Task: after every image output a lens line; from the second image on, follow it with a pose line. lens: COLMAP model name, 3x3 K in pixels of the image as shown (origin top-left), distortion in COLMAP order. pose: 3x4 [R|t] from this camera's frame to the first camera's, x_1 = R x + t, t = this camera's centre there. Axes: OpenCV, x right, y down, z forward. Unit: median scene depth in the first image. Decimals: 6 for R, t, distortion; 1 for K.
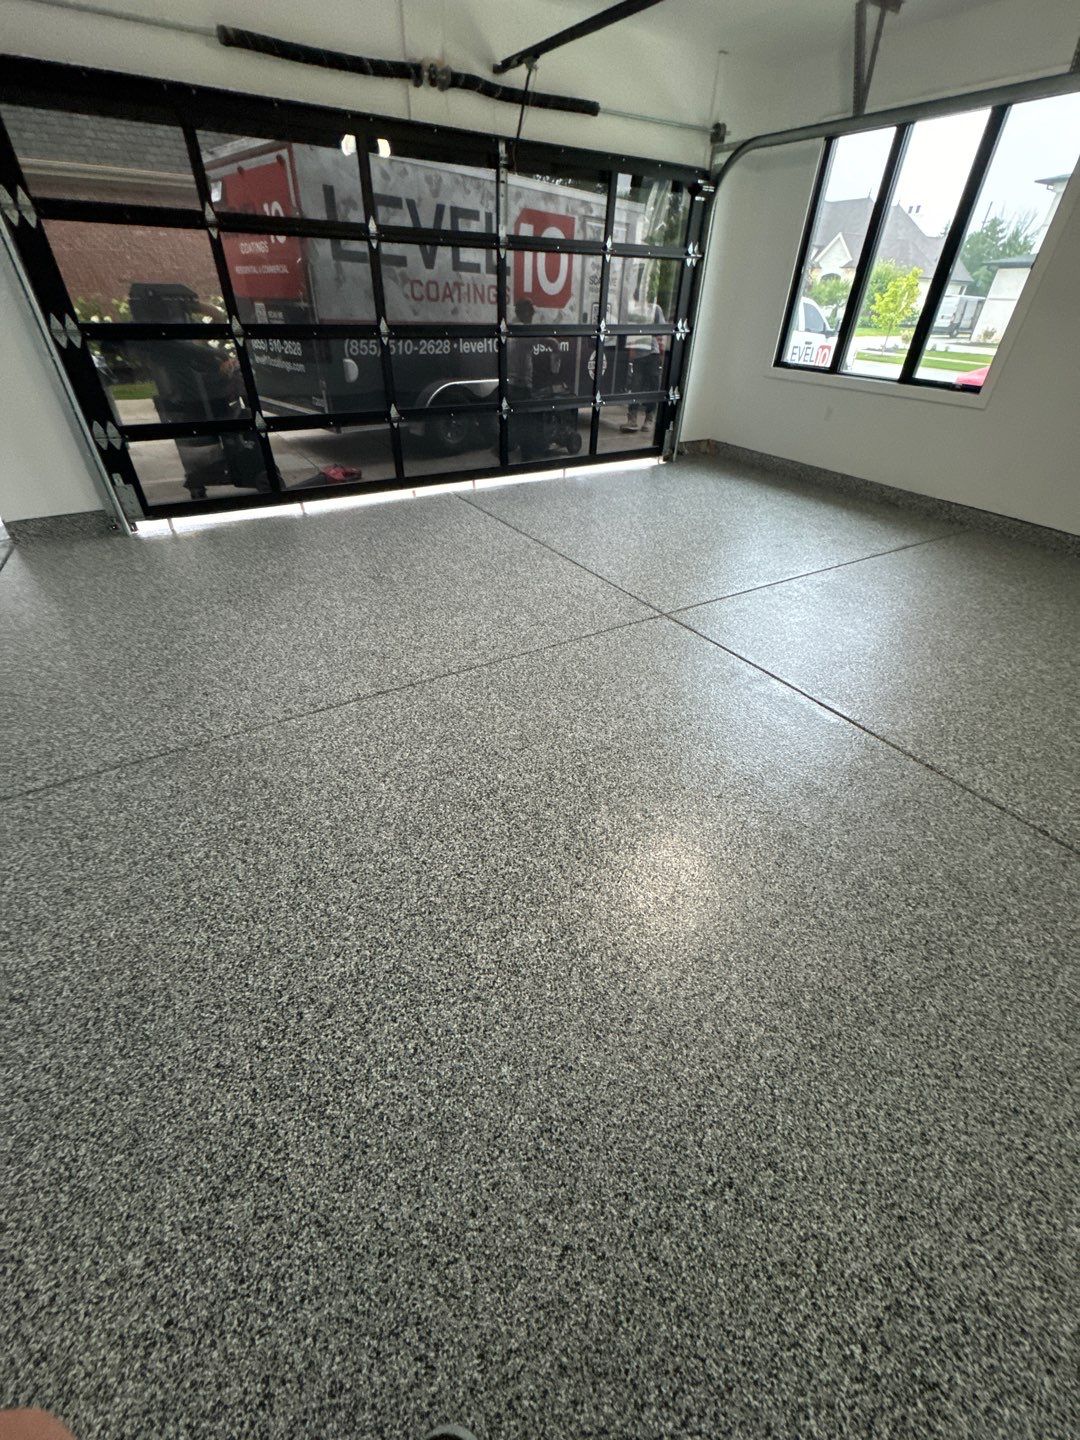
lens RADIAL K [[567.1, 0, 543.7], [0, 567.1, 718.3], [0, 0, 1]] dist [0.000713, -0.001973]
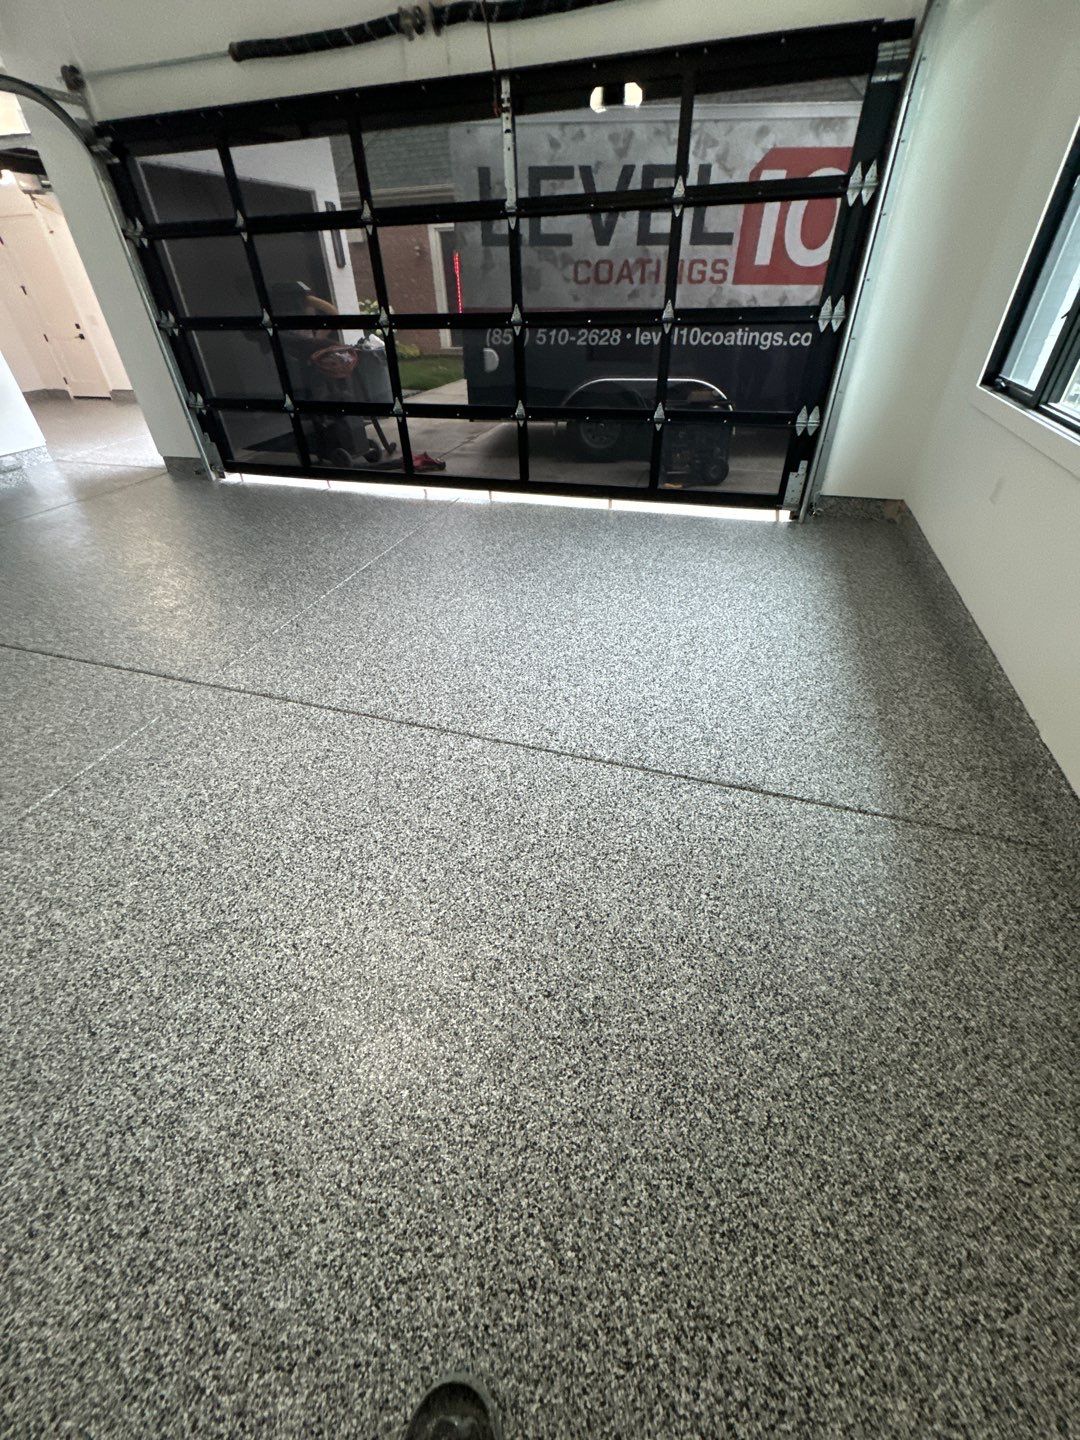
lens RADIAL K [[567.1, 0, 543.7], [0, 567.1, 718.3], [0, 0, 1]] dist [0.000713, -0.001973]
pose [[0.660294, 0.429776, -0.615877, 0.593299], [-0.417891, 0.891643, 0.174183, -0.273357], [0.624002, 0.142357, 0.768346, 0.396077]]
